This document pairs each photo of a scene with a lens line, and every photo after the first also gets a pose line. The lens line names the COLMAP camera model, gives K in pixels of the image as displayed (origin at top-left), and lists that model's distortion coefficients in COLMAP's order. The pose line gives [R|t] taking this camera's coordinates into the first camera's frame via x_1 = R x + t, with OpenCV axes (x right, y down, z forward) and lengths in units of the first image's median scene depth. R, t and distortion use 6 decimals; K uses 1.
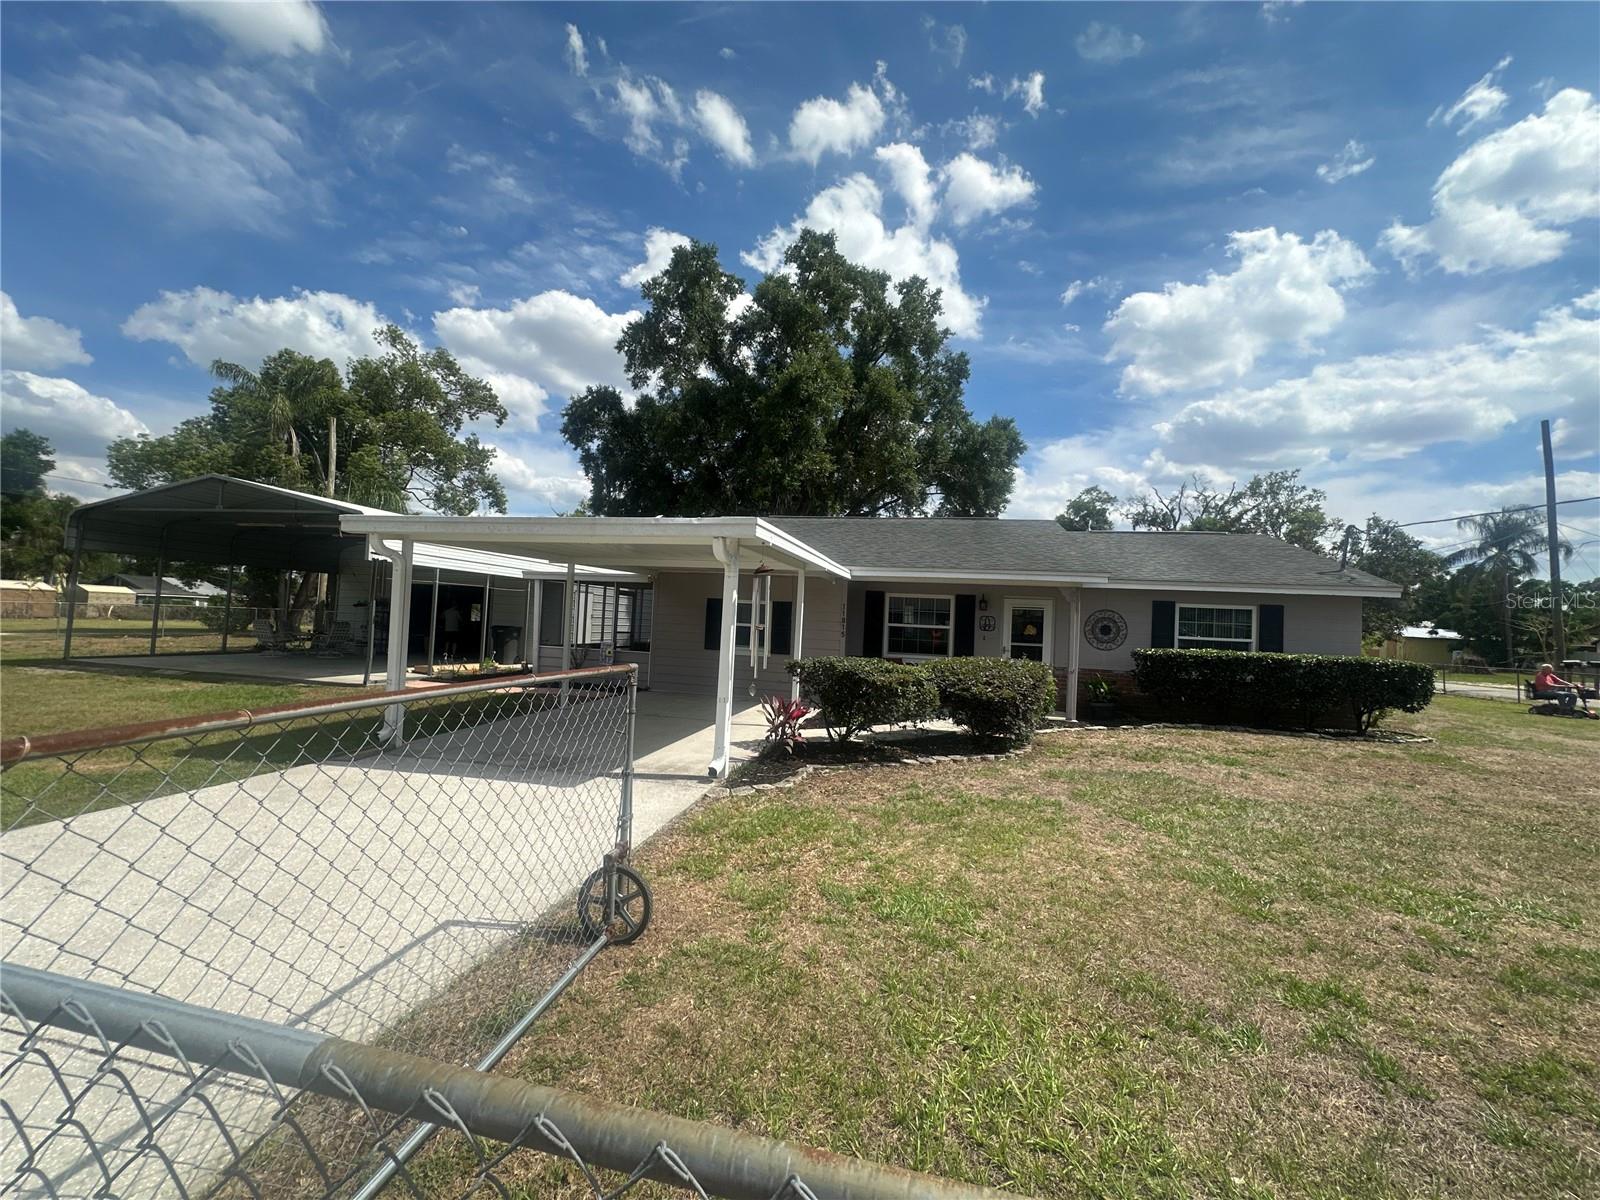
lens RADIAL K [[635.7, 0, 806.7], [0, 635.7, 627.6], [0, 0, 1]] dist [-0.000204, -0.000038]
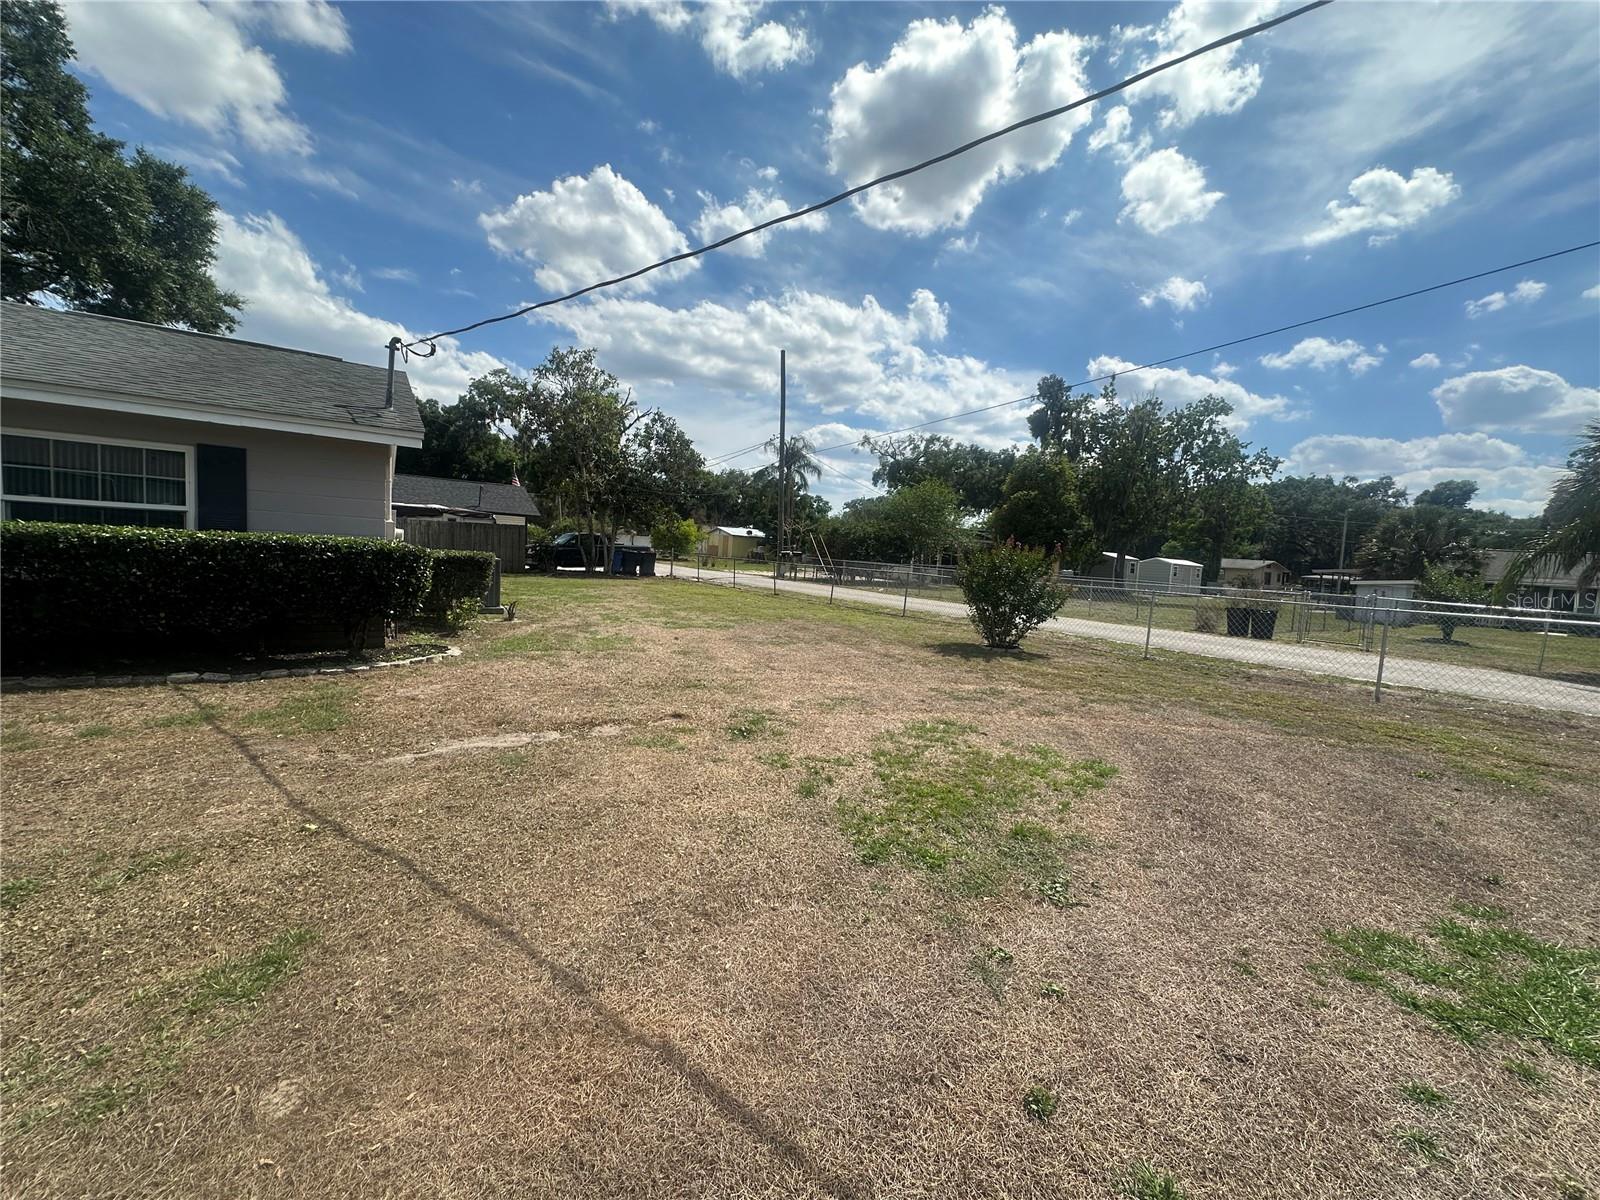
lens RADIAL K [[635.7, 0, 806.2], [0, 635.7, 602.7], [0, 0, 1]] dist [-0.000204, -0.000038]
pose [[0.688118, -0.063835, 0.722785, 0.674978], [-0.023076, 0.993694, 0.109730, 0.029301], [-0.725231, -0.092186, 0.682306, 0.230935]]
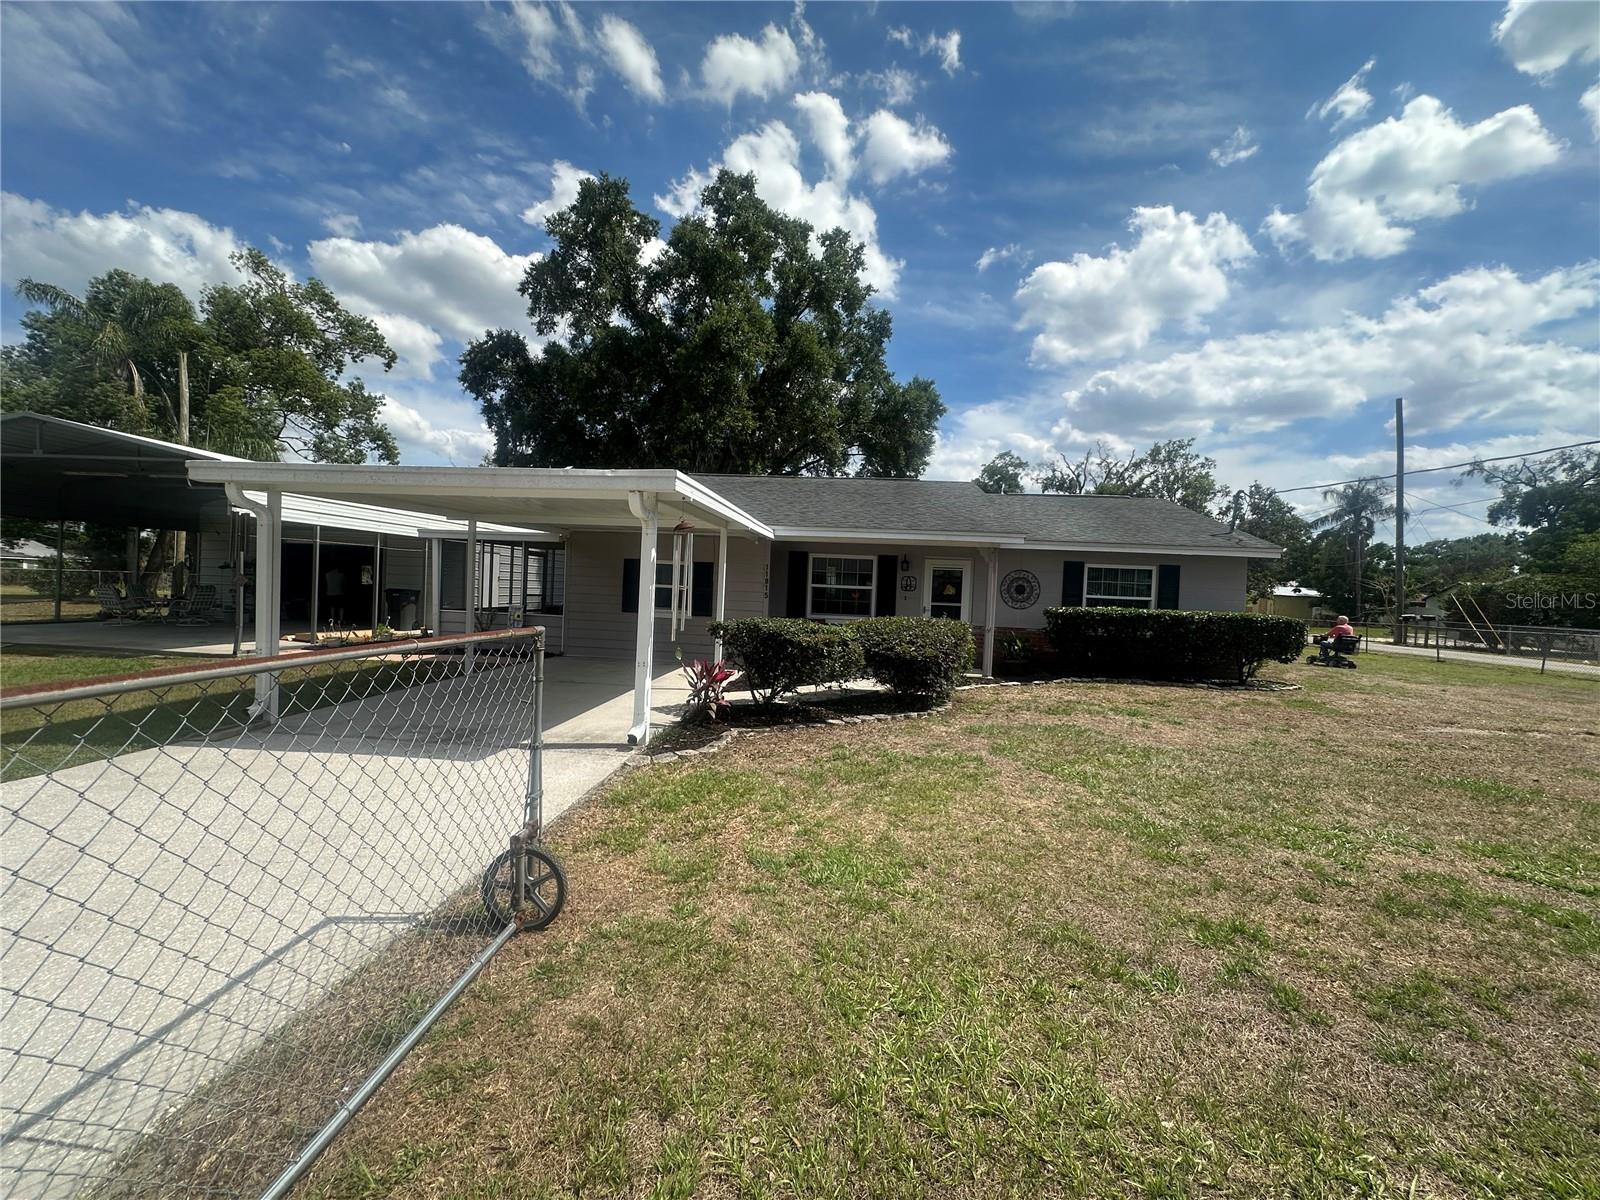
lens RADIAL K [[635.7, 0, 805.6], [0, 635.7, 616.9], [0, 0, 1]] dist [-0.000204, -0.000038]
pose [[0.992682, -0.010753, 0.120281, -0.001390], [0.005591, 0.999052, 0.043173, 0.001695], [-0.120631, -0.042185, 0.991801, 0.014409]]
